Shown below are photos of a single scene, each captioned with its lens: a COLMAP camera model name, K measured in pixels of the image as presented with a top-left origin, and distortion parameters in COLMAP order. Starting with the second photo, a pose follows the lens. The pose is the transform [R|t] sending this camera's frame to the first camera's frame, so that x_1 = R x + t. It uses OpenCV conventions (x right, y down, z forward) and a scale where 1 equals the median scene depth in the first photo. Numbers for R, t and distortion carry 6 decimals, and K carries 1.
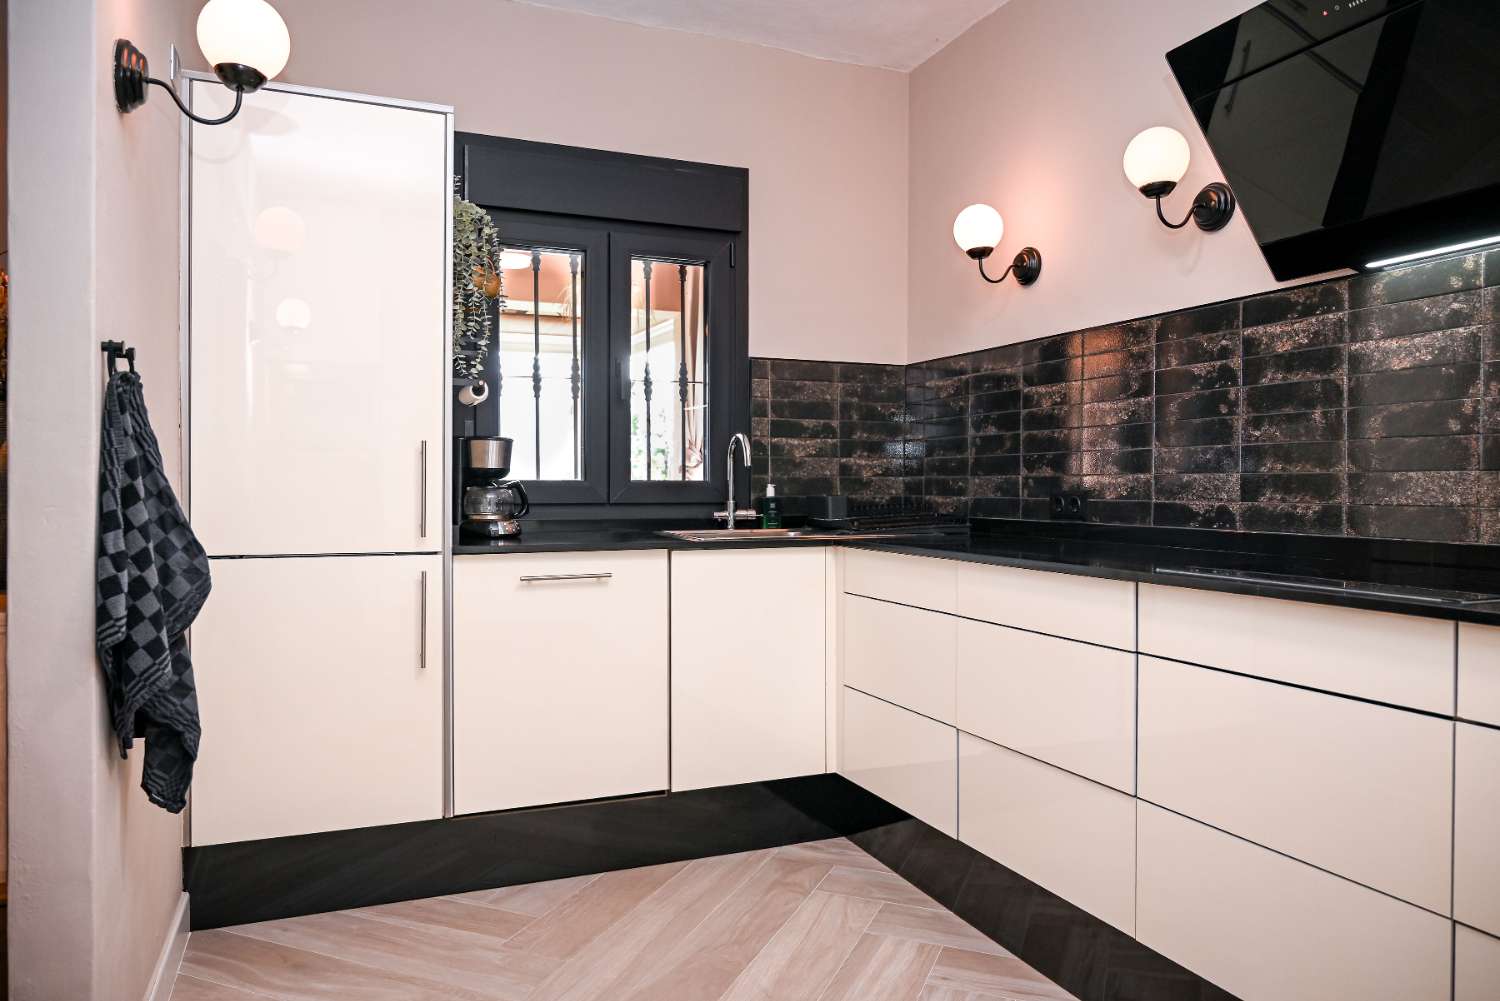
lens RADIAL K [[1027.0, 0, 736.1], [0, 1027.0, 491.7], [0, 0, 1]] dist [-0.016250, 0.007683]
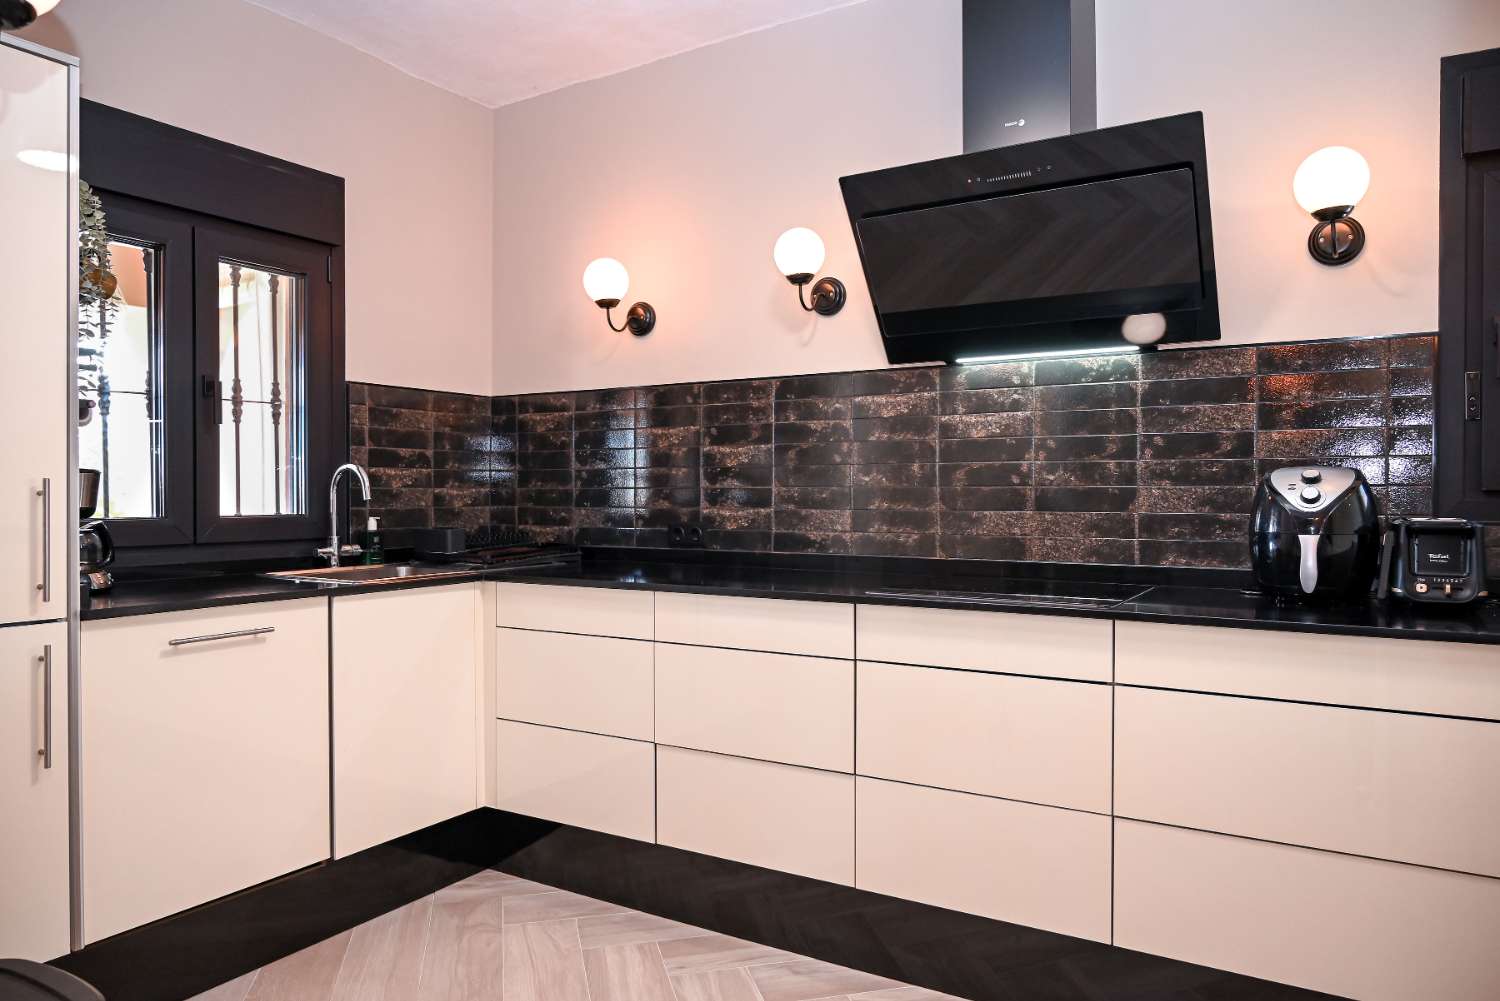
lens RADIAL K [[1027.0, 0, 726.8], [0, 1027.0, 498.9], [0, 0, 1]] dist [-0.016250, 0.007683]
pose [[0.800758, -0.007870, 0.598936, -0.342794], [0.006562, 0.999969, 0.004366, -0.032825], [-0.598952, 0.000434, 0.800785, 0.060859]]
